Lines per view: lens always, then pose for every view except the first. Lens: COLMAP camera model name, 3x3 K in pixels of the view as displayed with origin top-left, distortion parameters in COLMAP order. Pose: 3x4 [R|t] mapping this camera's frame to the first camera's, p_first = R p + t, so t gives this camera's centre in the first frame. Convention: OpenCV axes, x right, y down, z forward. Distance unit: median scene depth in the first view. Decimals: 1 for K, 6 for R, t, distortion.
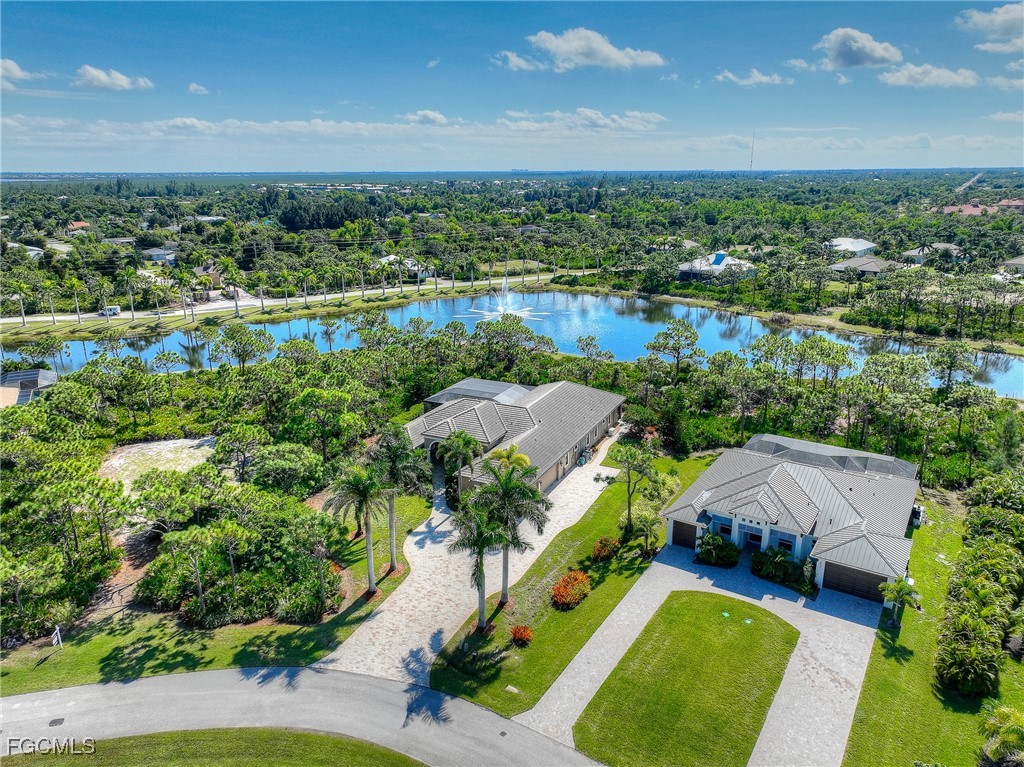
lens RADIAL K [[731.8, 0, 512.0], [0, 731.8, 383.5], [0, 0, 1]] dist [0.001074, 0.001640]
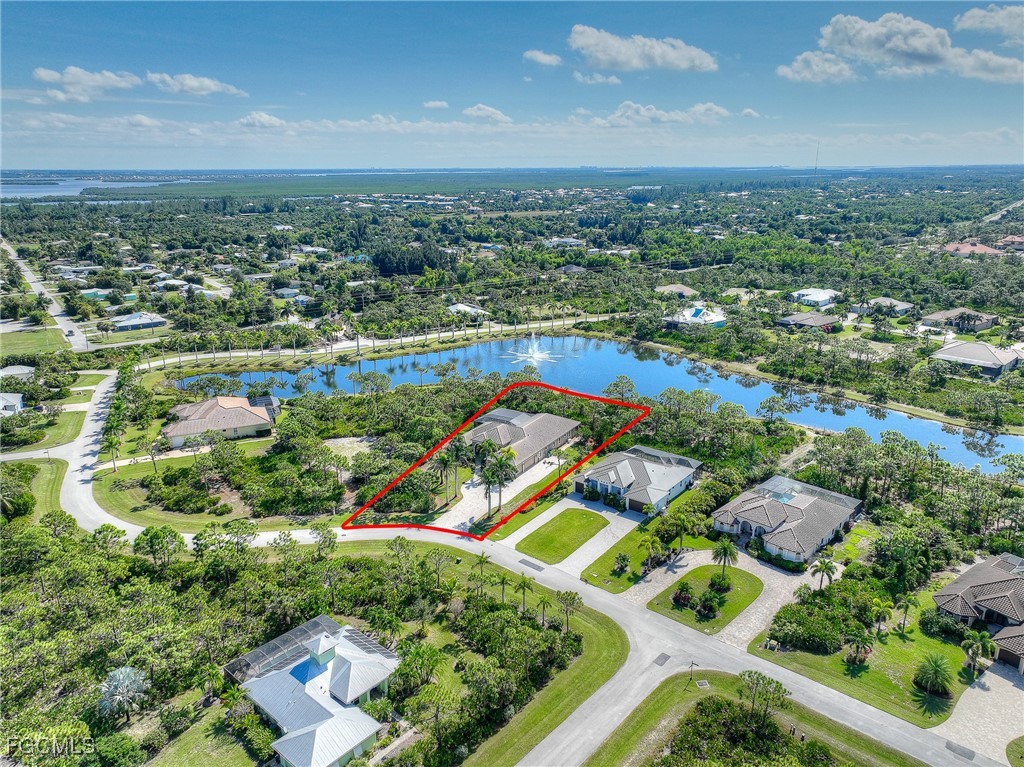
lens RADIAL K [[731.8, 0, 512.0], [0, 731.8, 383.5], [0, 0, 1]] dist [0.001074, 0.001640]
pose [[0.995880, 0.026841, -0.086619, 0.173916], [-0.026262, 0.999624, 0.007822, -0.112622], [0.086797, -0.005515, 0.996211, -1.094127]]
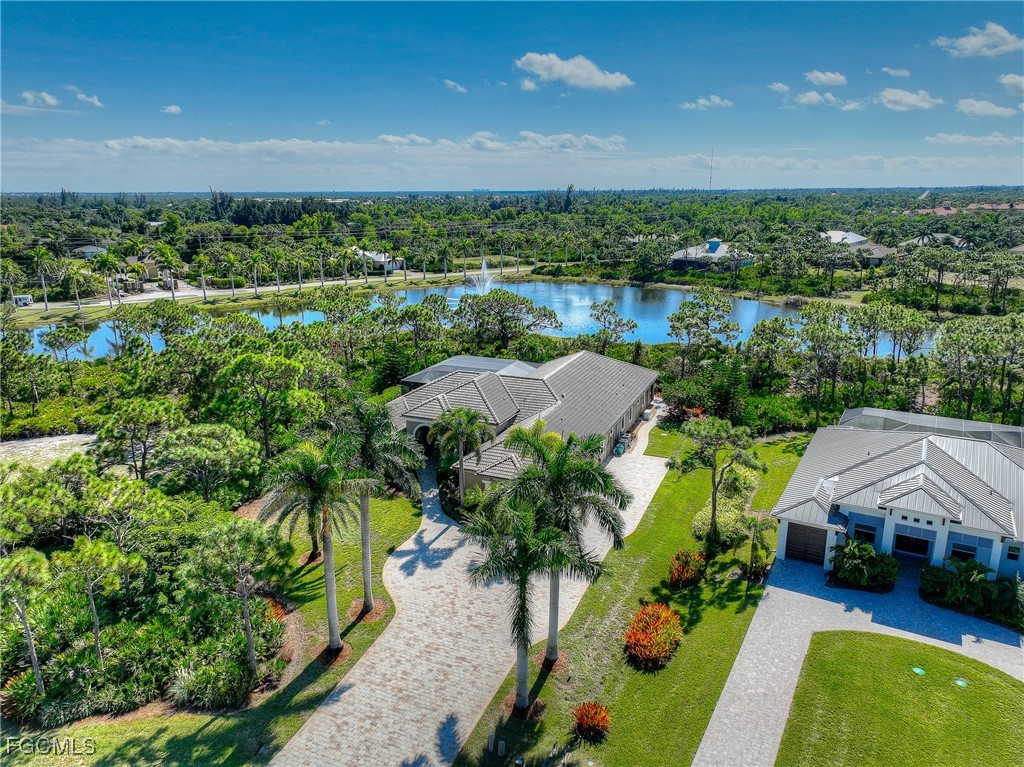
lens RADIAL K [[731.8, 0, 512.0], [0, 731.8, 383.5], [0, 0, 1]] dist [0.001074, 0.001640]
pose [[0.998661, -0.015571, 0.049342, -0.051773], [0.016840, 0.999535, -0.025412, 0.059126], [-0.048924, 0.026209, 0.998459, 0.277556]]
